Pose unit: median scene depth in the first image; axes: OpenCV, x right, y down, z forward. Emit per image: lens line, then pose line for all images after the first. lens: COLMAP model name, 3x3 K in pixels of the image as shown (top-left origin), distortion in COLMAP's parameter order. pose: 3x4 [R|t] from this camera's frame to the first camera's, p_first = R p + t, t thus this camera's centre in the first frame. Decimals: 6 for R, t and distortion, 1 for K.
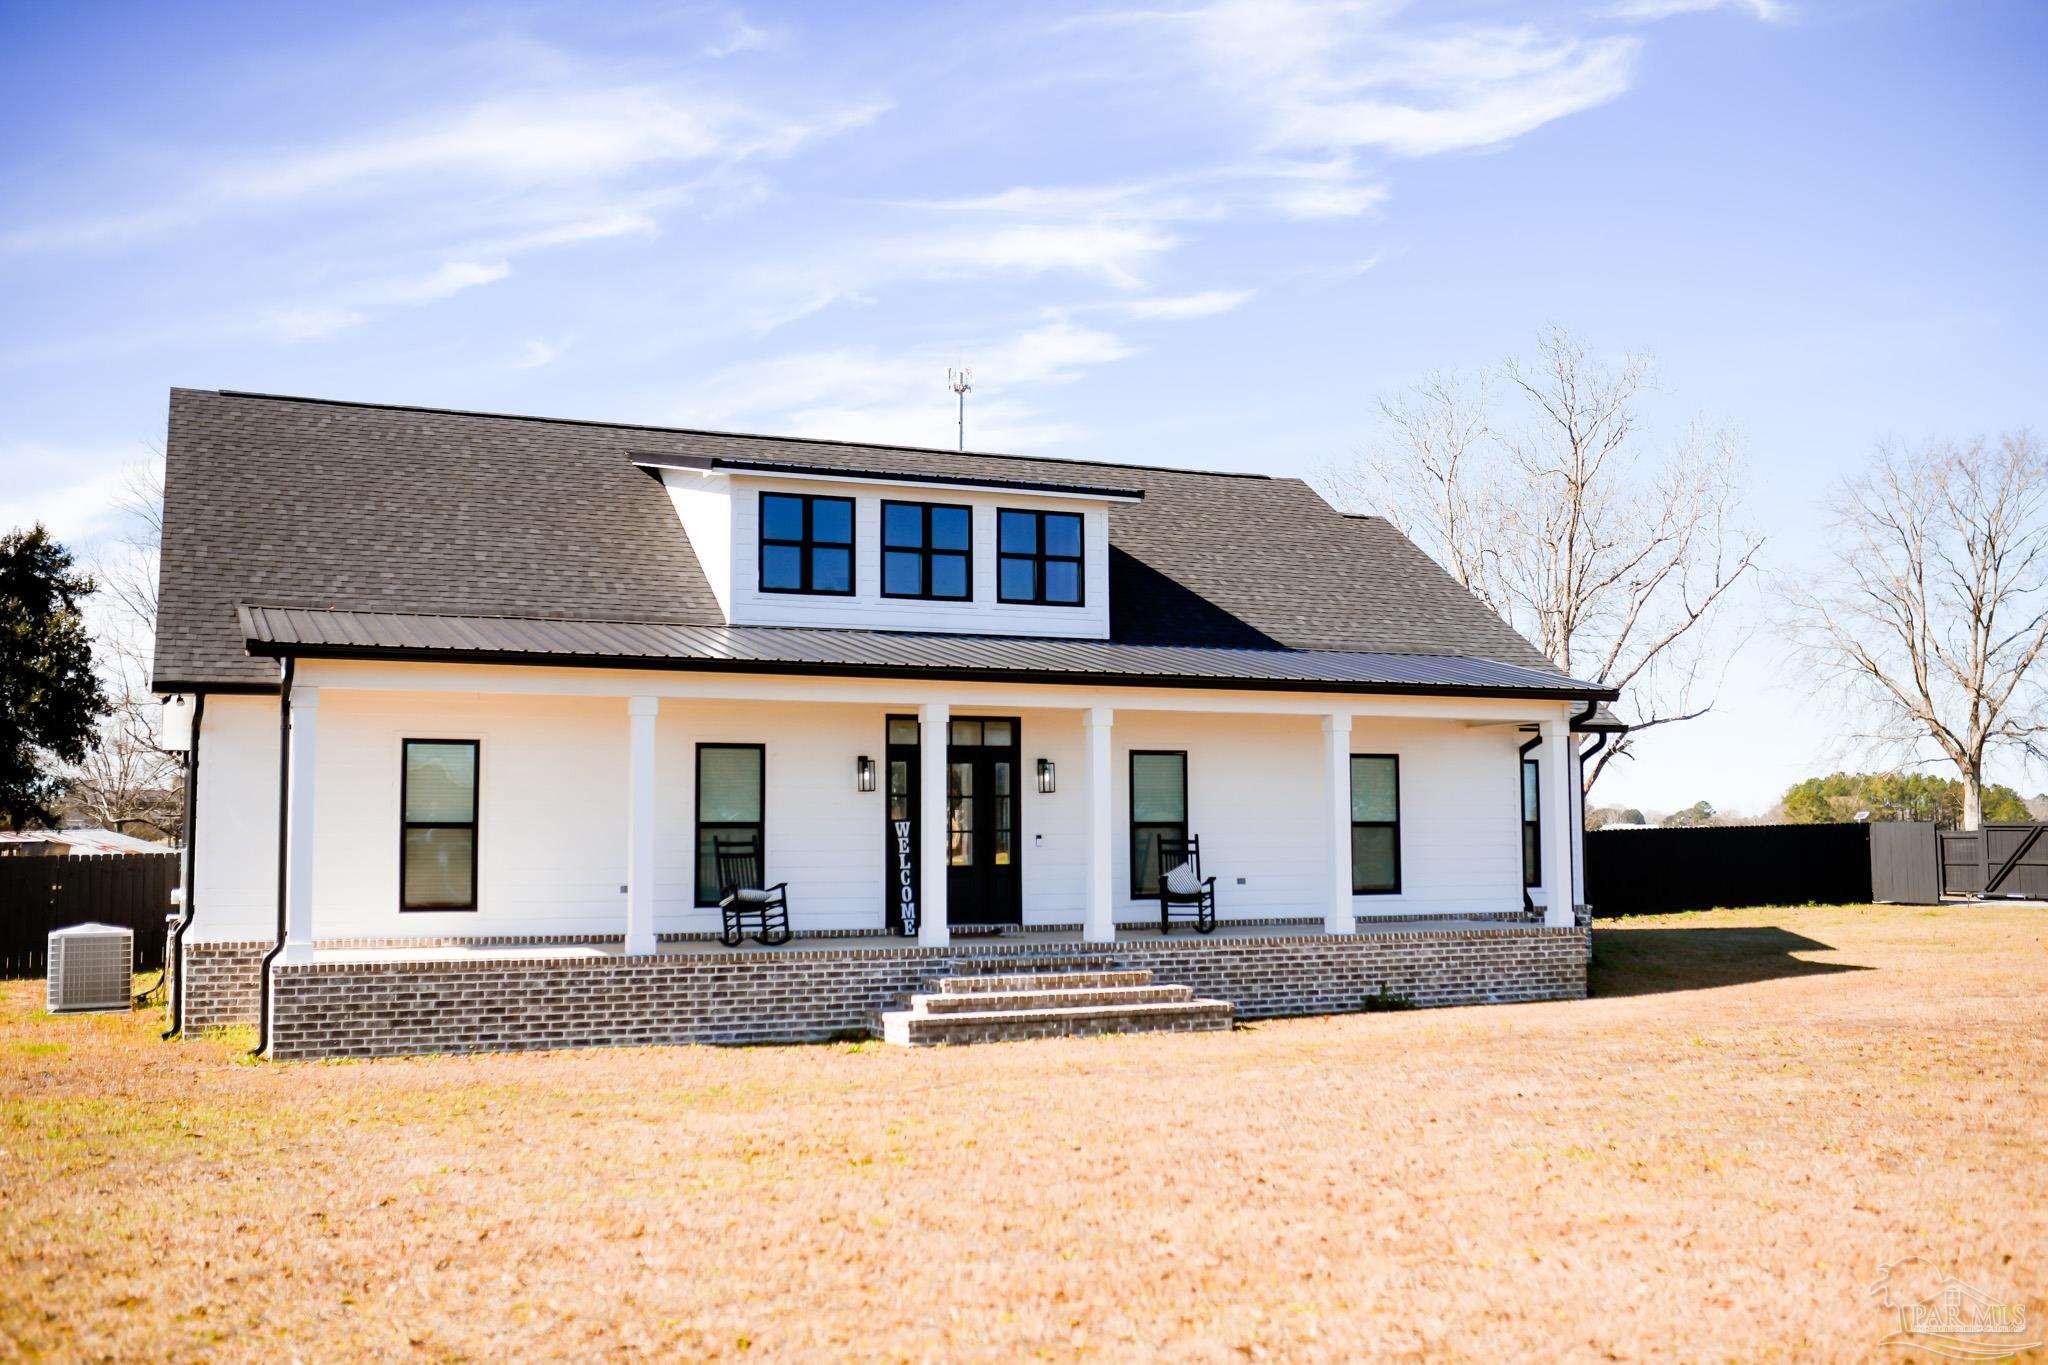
lens RADIAL K [[1892.8, 0, 1024.0], [0, 1892.8, 682.5], [0, 0, 1]] dist [-0.042441, 0.025608]
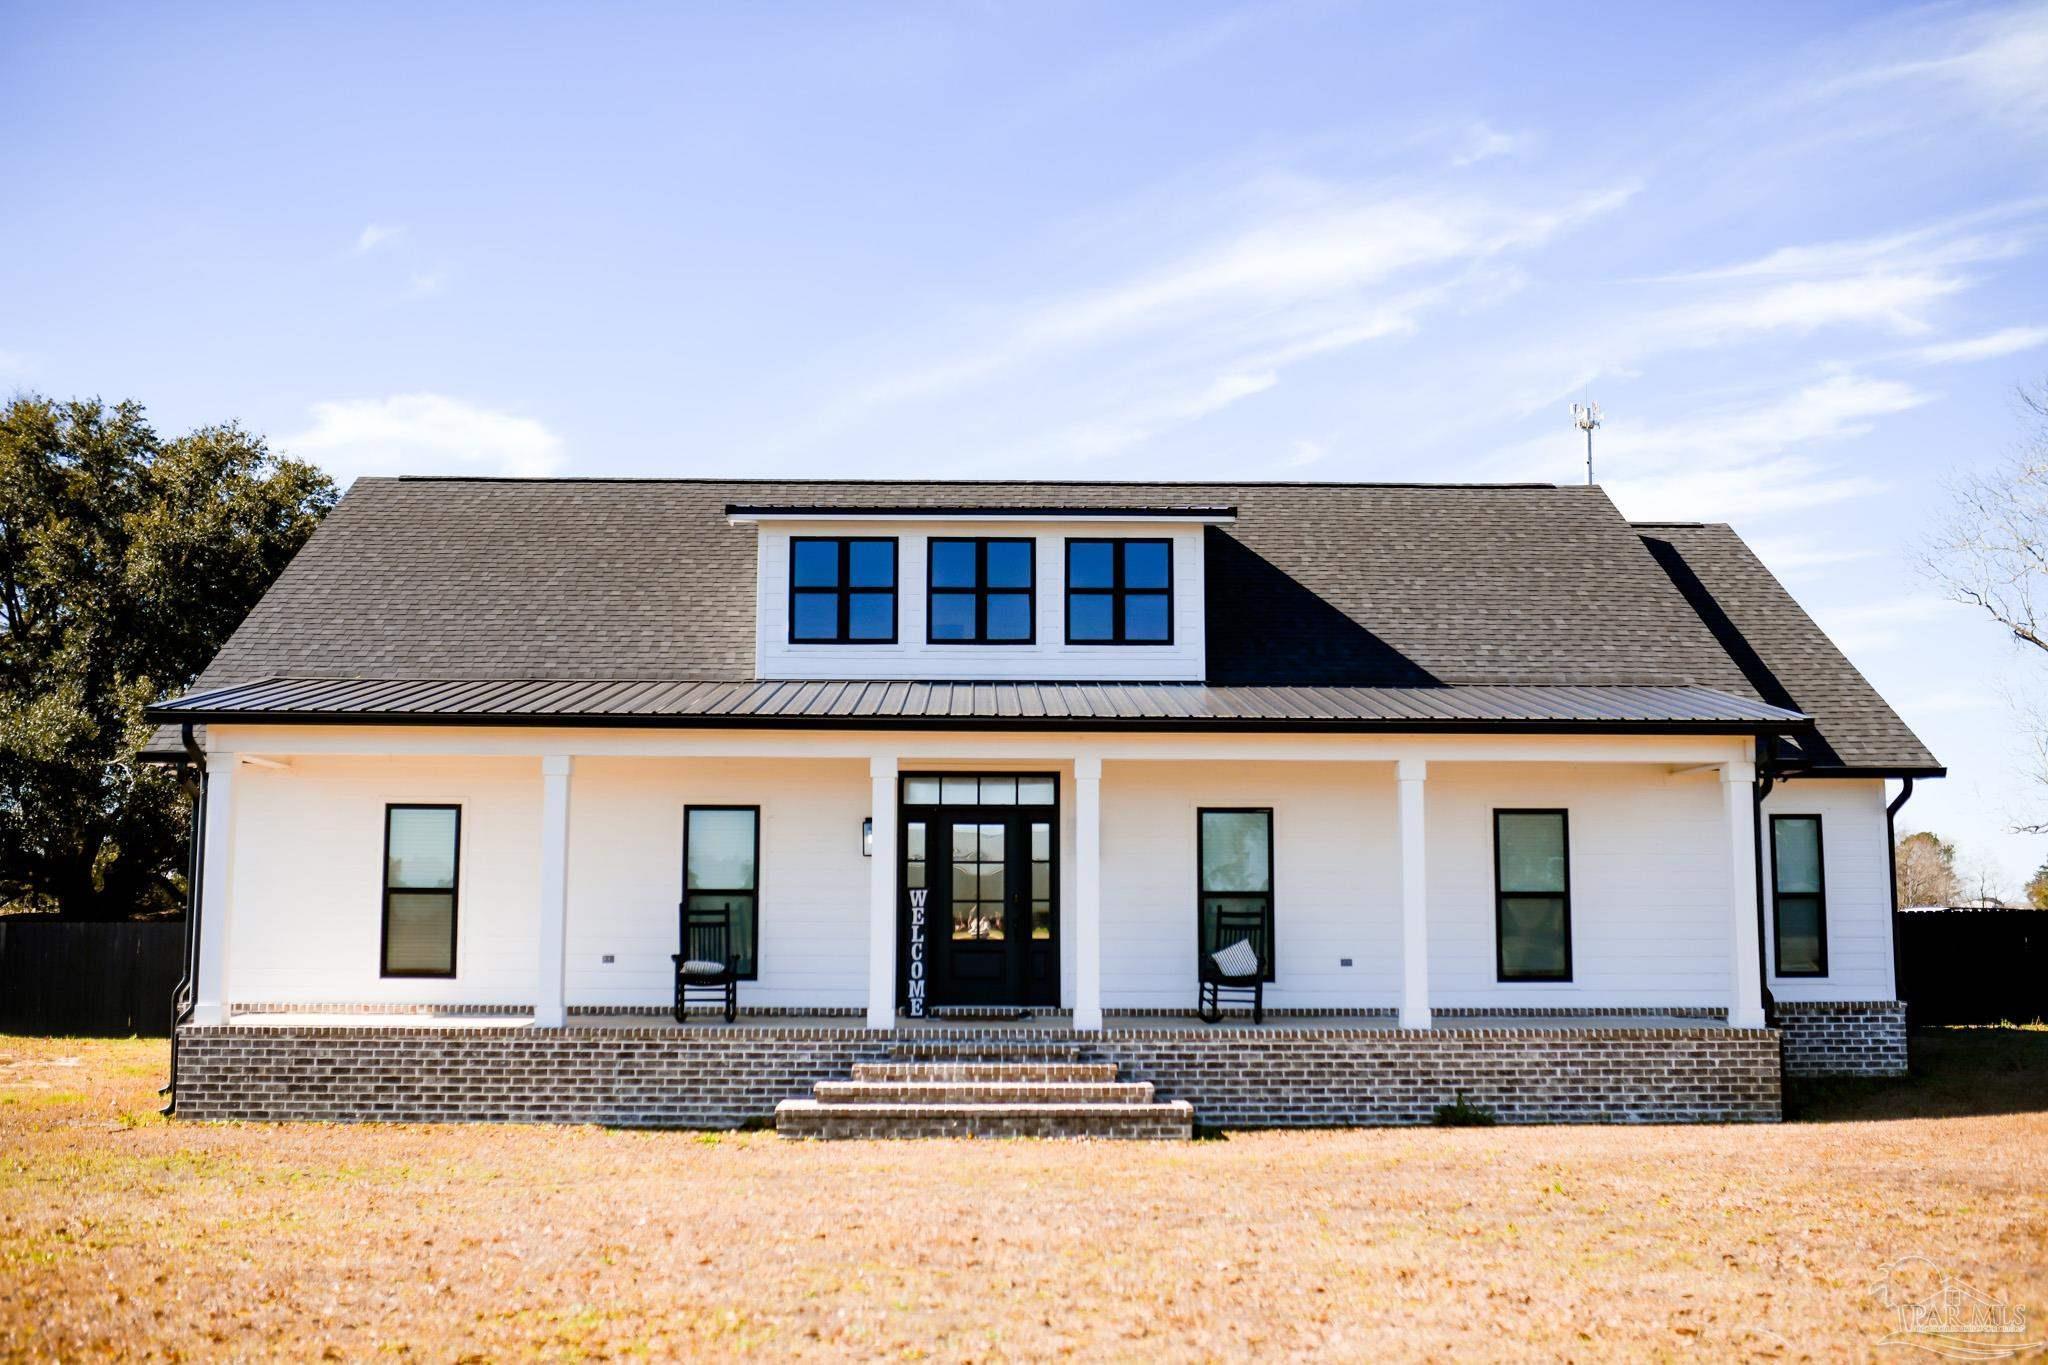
lens RADIAL K [[1948.5, 0, 1037.8], [0, 1948.5, 678.5], [0, 0, 1]] dist [-0.060232, 0.096323]
pose [[0.923966, -0.039443, -0.380437, 0.393401], [0.023842, 0.998674, -0.045636, 0.018887], [0.381732, 0.033096, 0.923680, 0.182021]]
